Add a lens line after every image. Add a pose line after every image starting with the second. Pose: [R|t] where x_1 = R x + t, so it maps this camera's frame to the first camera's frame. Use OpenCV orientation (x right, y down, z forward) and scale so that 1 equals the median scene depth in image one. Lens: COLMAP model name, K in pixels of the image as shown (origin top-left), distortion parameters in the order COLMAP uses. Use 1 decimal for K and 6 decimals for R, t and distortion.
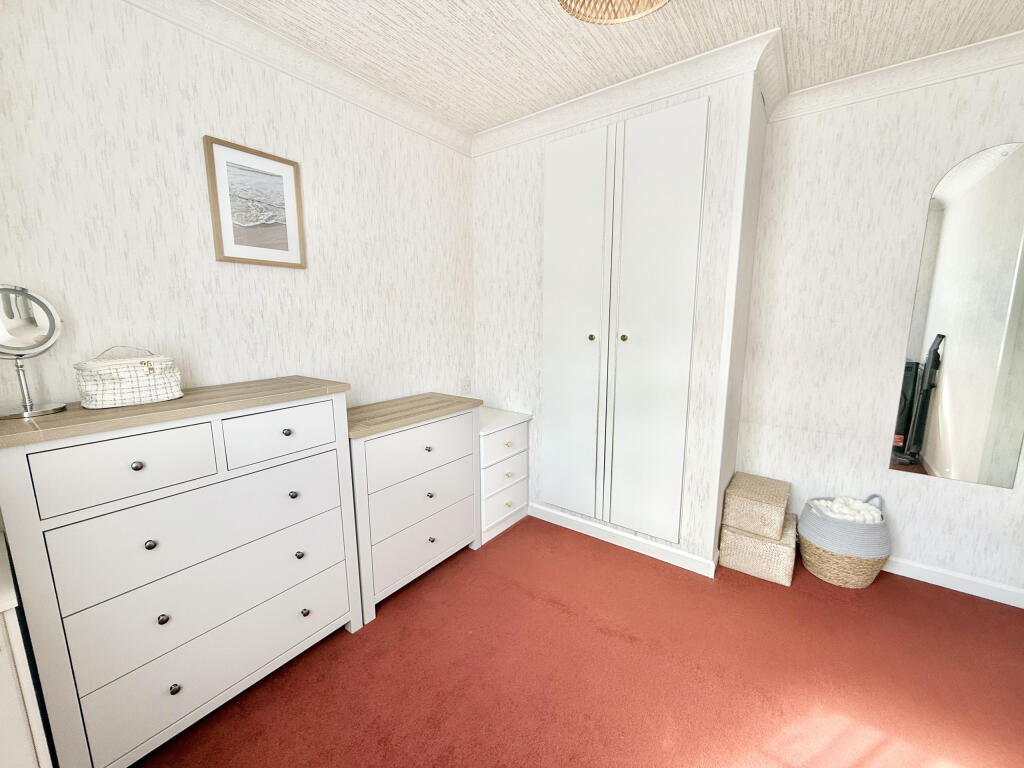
lens RADIAL K [[406.4, 0, 510.1], [0, 406.4, 381.6], [0, 0, 1]] dist [-0.001152, 0.000122]
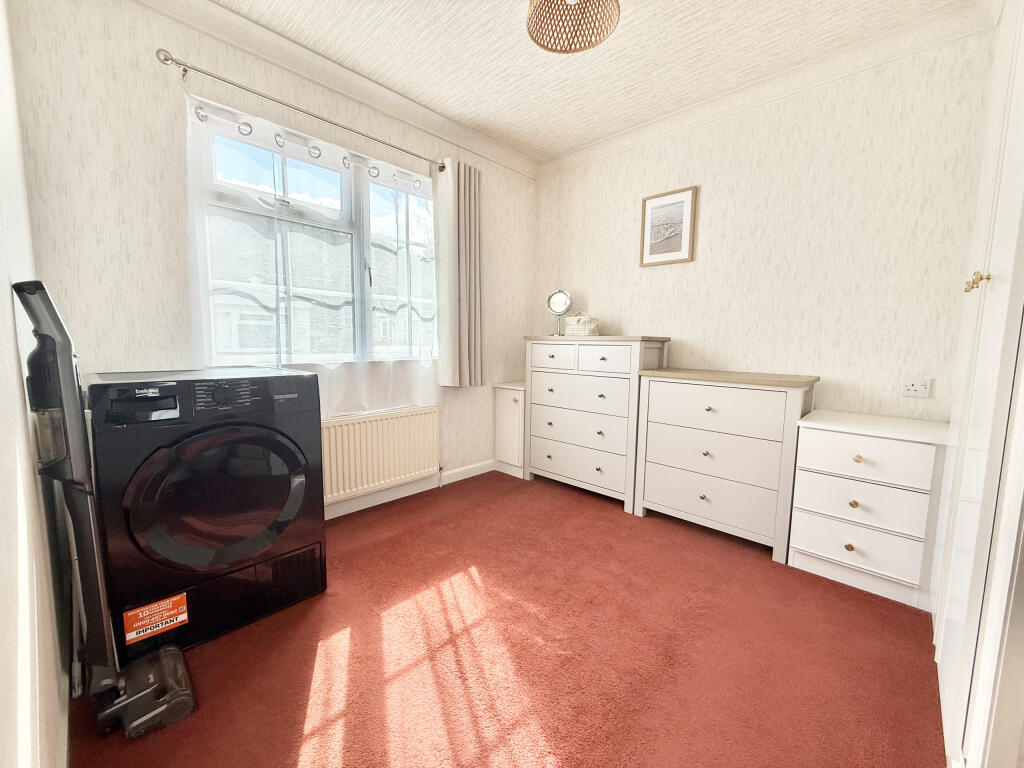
lens RADIAL K [[406.4, 0, 506.9], [0, 406.4, 385.6], [0, 0, 1]] dist [-0.001152, 0.000122]
pose [[-0.124105, 0.107738, -0.986403, 1.055491], [-0.174275, 0.976269, 0.128558, 0.071530], [0.976845, 0.187859, -0.102384, 0.661383]]
